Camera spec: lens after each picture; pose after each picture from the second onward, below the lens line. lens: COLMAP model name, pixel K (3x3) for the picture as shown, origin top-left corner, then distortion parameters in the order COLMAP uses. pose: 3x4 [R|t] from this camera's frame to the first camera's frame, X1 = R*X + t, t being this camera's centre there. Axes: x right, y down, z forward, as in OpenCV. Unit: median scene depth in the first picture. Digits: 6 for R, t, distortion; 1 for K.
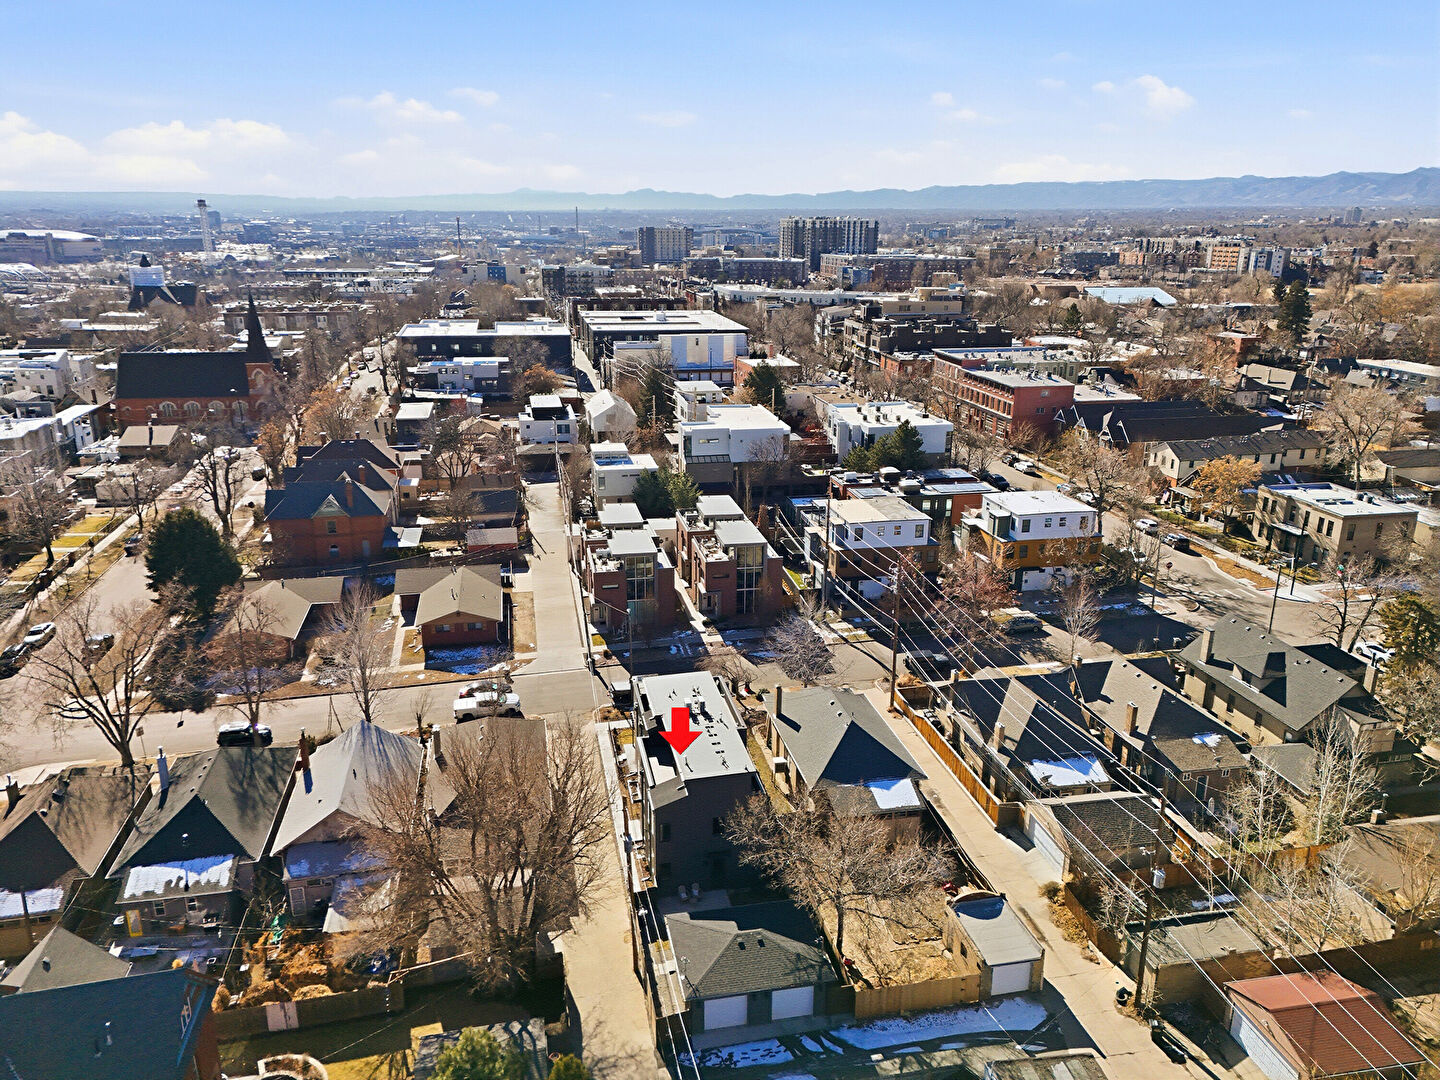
lens RADIAL K [[1050.2, 0, 720.0], [0, 1050.2, 540.0], [0, 0, 1]] dist [0.057939, -0.000788]
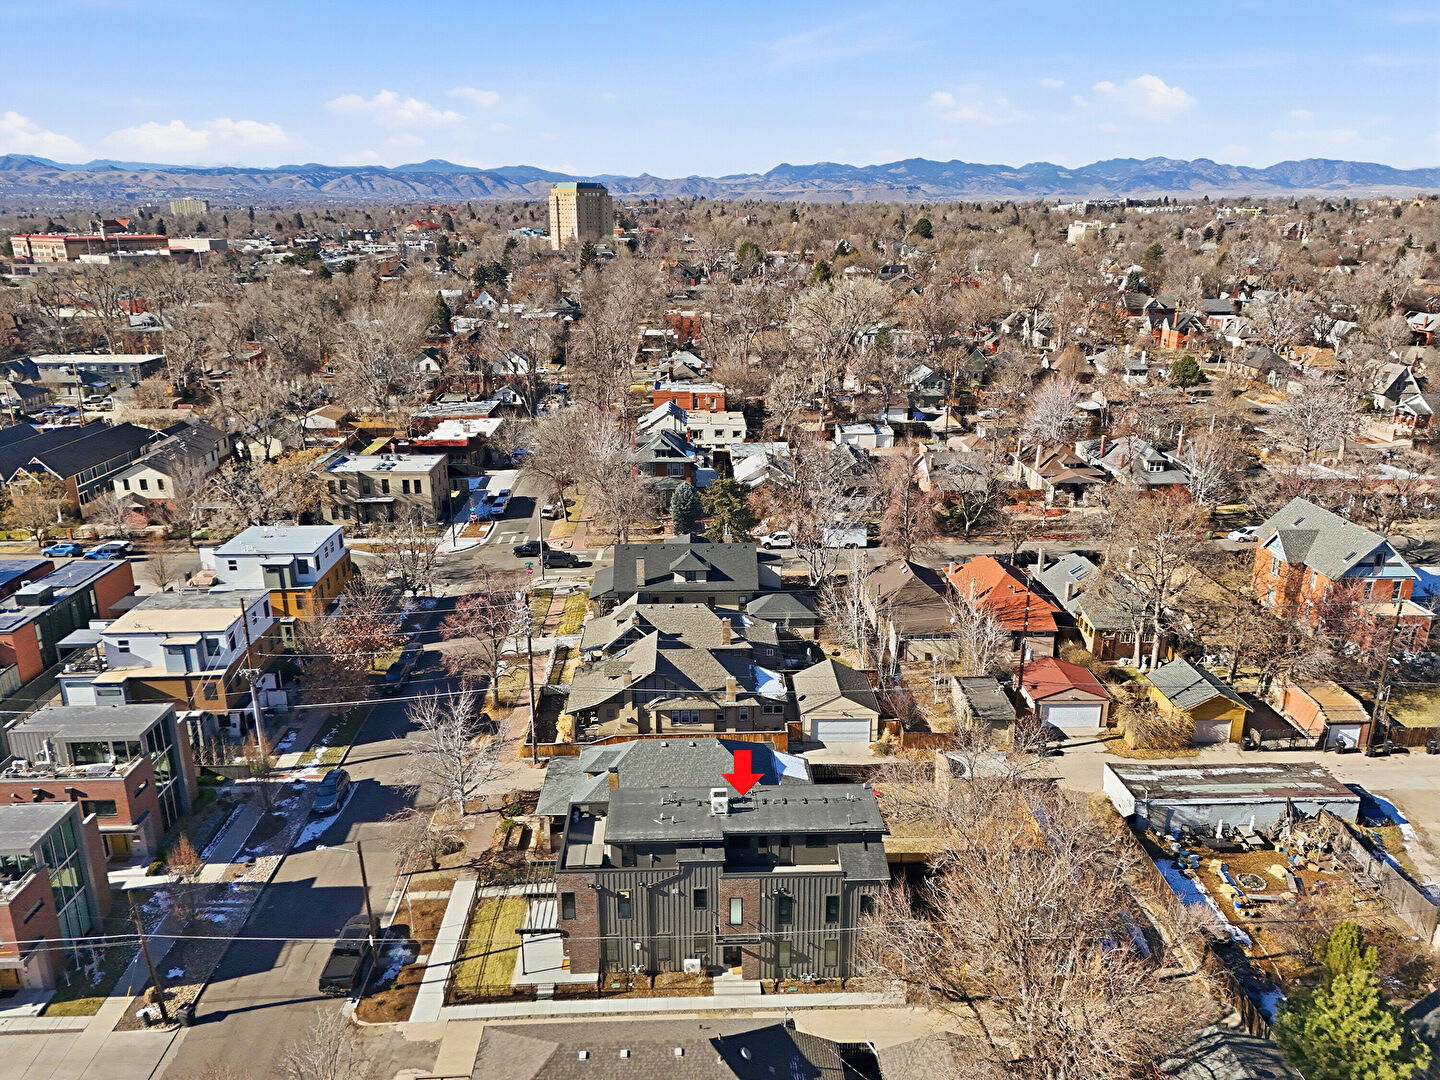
lens RADIAL K [[1050.2, 0, 720.0], [0, 1050.2, 540.0], [0, 0, 1]] dist [0.057939, -0.000788]
pose [[0.166355, -0.303885, 0.938072, -0.449444], [0.295863, 0.922879, 0.246496, -0.143158], [-0.940633, 0.236535, 0.243434, 0.459828]]
